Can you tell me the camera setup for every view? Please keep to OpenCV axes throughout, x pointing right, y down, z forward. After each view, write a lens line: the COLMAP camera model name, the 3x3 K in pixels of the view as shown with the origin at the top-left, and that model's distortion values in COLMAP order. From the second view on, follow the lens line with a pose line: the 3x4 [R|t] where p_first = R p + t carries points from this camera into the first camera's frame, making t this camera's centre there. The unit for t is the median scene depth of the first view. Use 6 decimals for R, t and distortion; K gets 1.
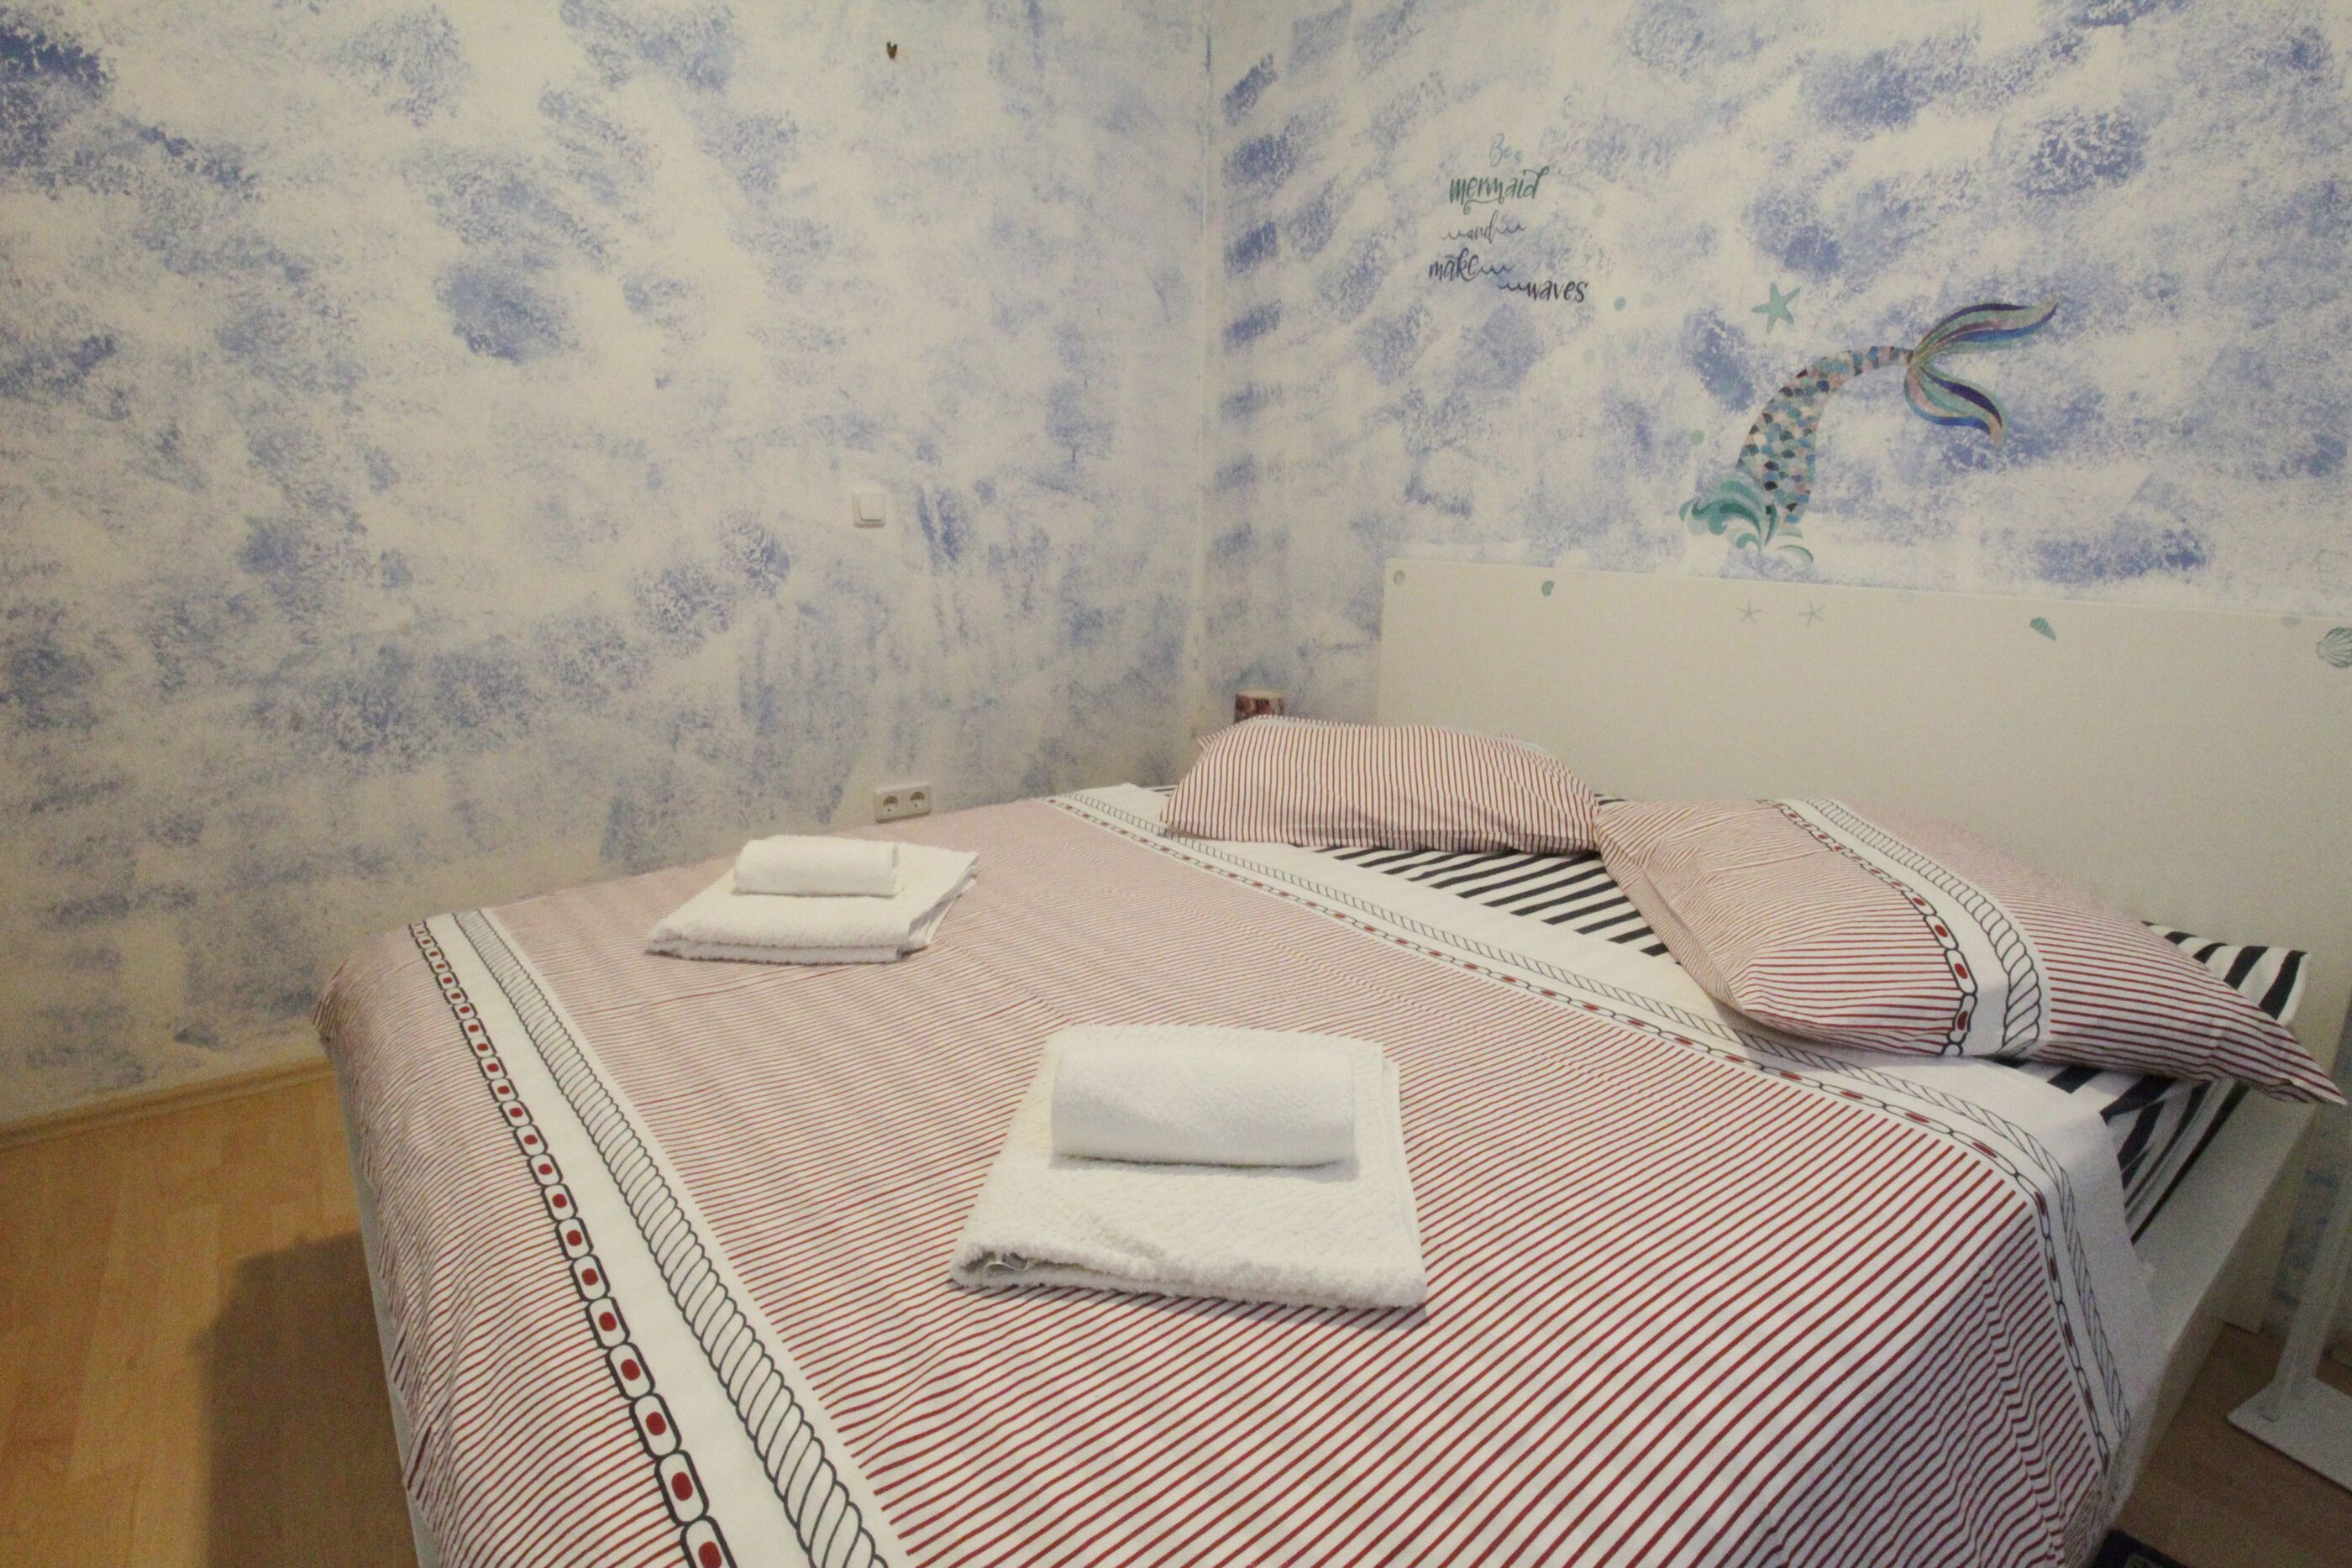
lens RADIAL K [[1167.2, 0, 1221.0], [0, 1167.2, 788.5], [0, 0, 1]] dist [0.001518, -0.013976]
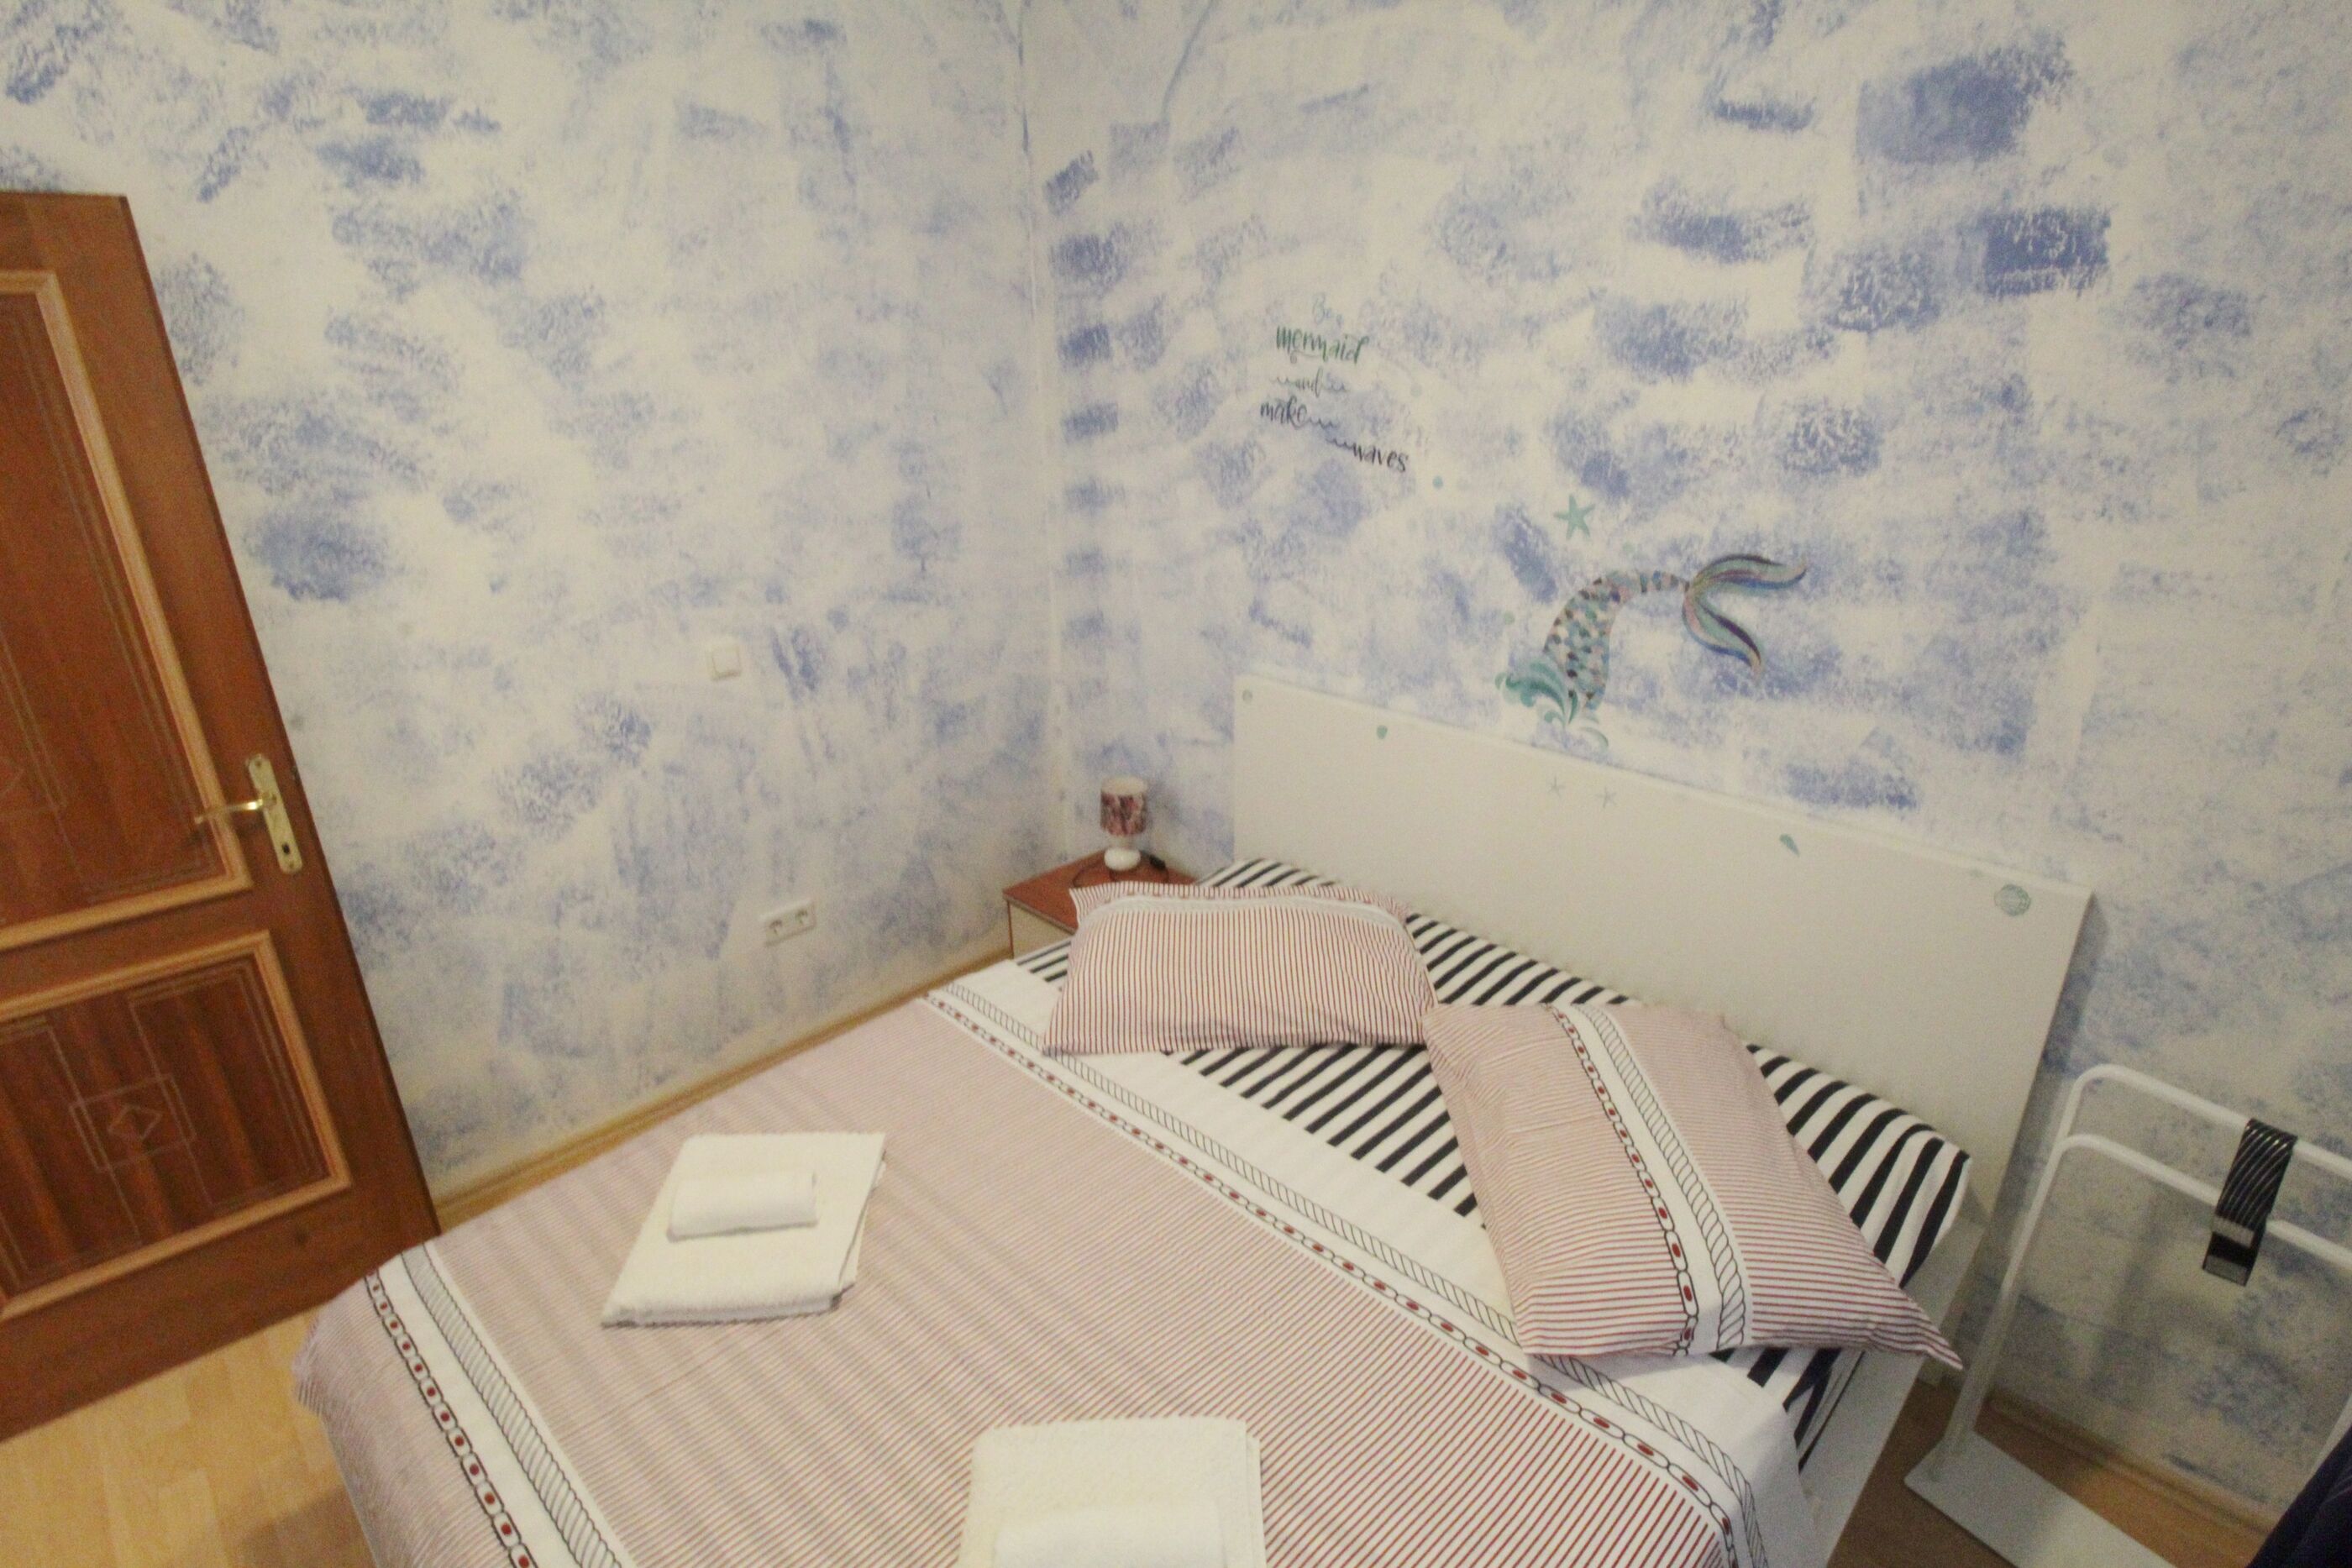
lens RADIAL K [[1169.3, 0, 1219.0], [0, 1169.3, 784.4], [0, 0, 1]] dist [0.002801, -0.014284]
pose [[0.992132, -0.071620, 0.102689, 0.015144], [0.055934, 0.987370, 0.148228, -0.339739], [-0.112008, -0.141318, 0.983607, -0.073642]]
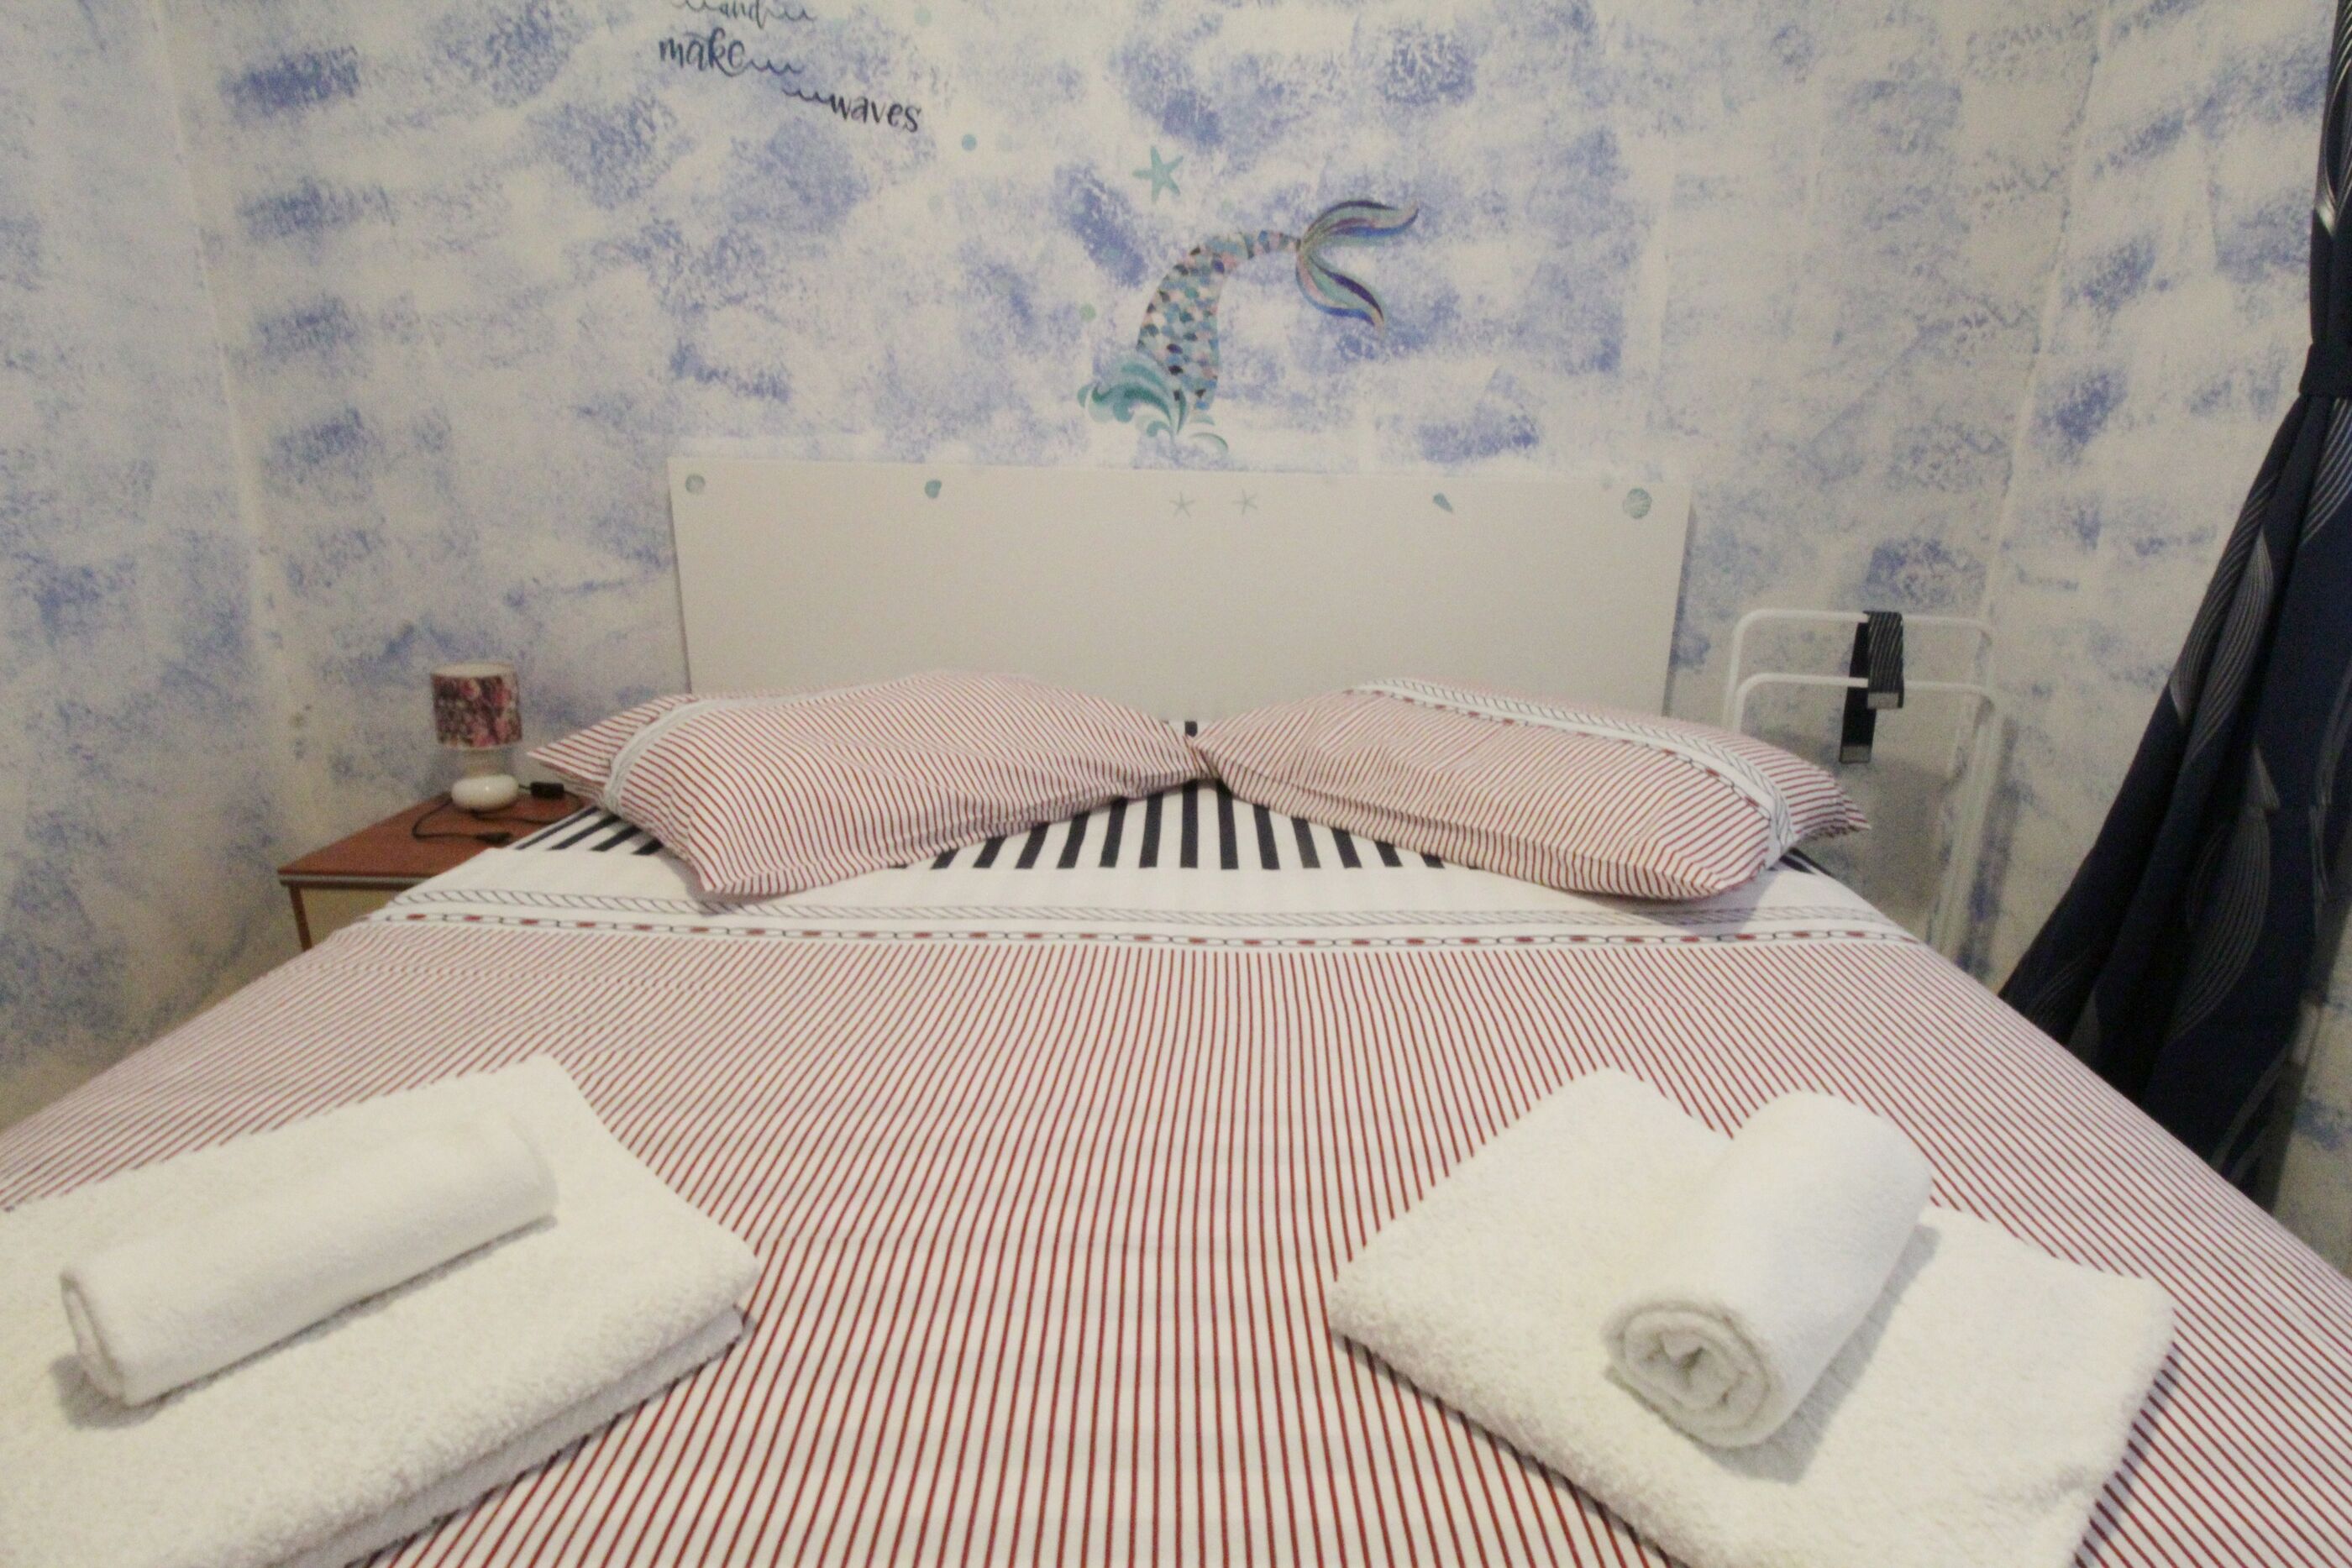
lens RADIAL K [[1159.6, 0, 1220.8], [0, 1159.6, 786.8], [0, 0, 1]] dist [0.004189, -0.013458]
pose [[0.628790, -0.231433, 0.742335, -0.296510], [0.169937, 0.972503, 0.159247, -0.070999], [-0.758778, 0.026017, 0.650830, 0.356981]]
